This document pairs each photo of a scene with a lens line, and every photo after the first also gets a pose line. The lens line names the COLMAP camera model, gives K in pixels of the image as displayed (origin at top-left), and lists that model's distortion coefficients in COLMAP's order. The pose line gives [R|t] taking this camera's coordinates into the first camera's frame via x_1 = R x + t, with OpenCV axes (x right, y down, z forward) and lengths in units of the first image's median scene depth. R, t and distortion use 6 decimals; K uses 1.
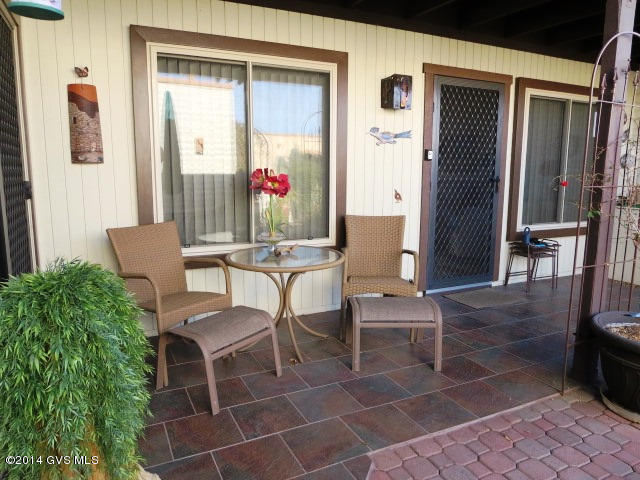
lens RADIAL K [[449.1, 0, 316.2], [0, 449.1, 239.7], [0, 0, 1]] dist [-0.024738, 0.002372]
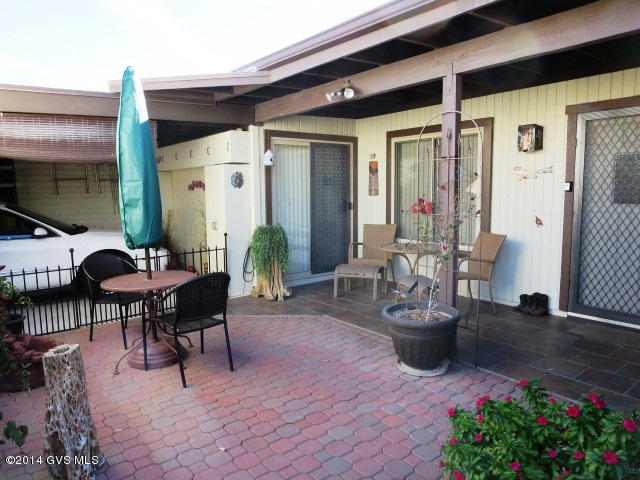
lens RADIAL K [[449.1, 0, 316.2], [0, 449.1, 239.7], [0, 0, 1]] dist [-0.024738, 0.002372]
pose [[0.211416, 0.101996, -0.972060, 1.668897], [-0.139708, 0.987481, 0.073229, -0.073720], [0.967360, 0.120322, 0.223019, 0.234620]]
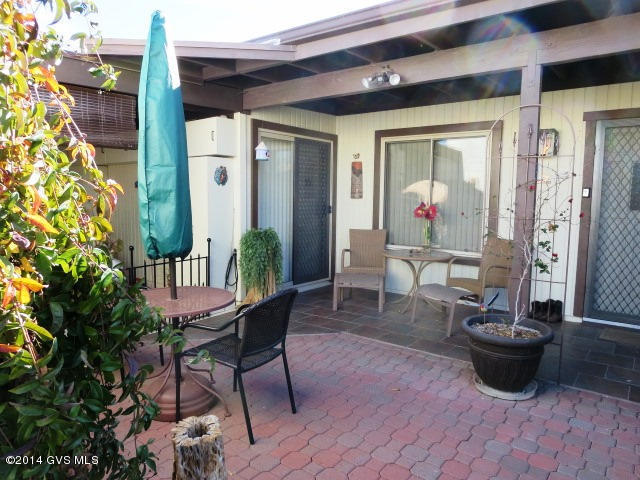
lens RADIAL K [[449.1, 0, 316.2], [0, 449.1, 239.7], [0, 0, 1]] dist [-0.024738, 0.002372]
pose [[0.442785, 0.088066, -0.892293, 1.317896], [-0.151469, 0.988209, 0.022369, 0.004603], [0.883741, 0.125250, 0.450903, -0.103317]]
